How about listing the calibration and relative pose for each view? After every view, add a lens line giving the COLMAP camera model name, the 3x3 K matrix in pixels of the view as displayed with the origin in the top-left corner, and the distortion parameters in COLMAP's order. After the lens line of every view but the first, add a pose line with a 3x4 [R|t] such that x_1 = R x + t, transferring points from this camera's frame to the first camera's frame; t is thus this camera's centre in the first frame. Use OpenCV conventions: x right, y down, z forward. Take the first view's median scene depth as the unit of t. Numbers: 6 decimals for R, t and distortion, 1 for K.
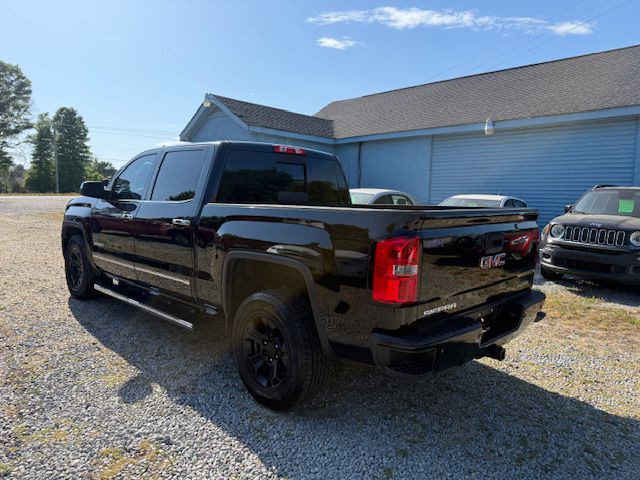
lens RADIAL K [[452.7, 0, 323.7], [0, 452.7, 243.6], [0, 0, 1]] dist [0.036462, -0.044423]
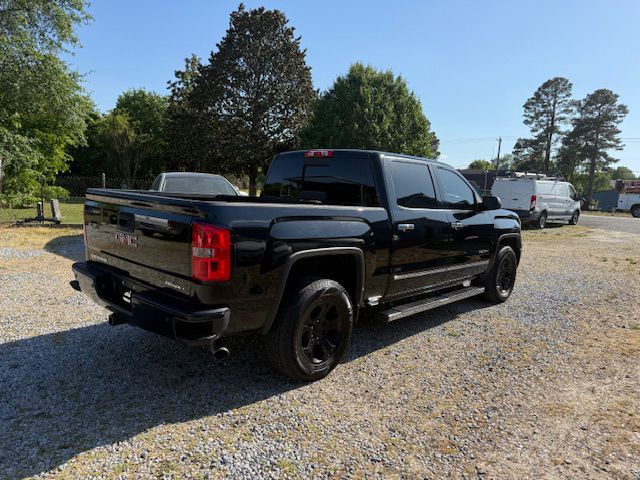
lens RADIAL K [[452.7, 0, 316.2], [0, 452.7, 239.1], [0, 0, 1]] dist [0.036462, -0.044423]
pose [[0.016441, 0.088431, -0.995947, 1.041316], [-0.164449, 0.982756, 0.084546, -0.092840], [0.986249, 0.162392, 0.030700, 0.988504]]
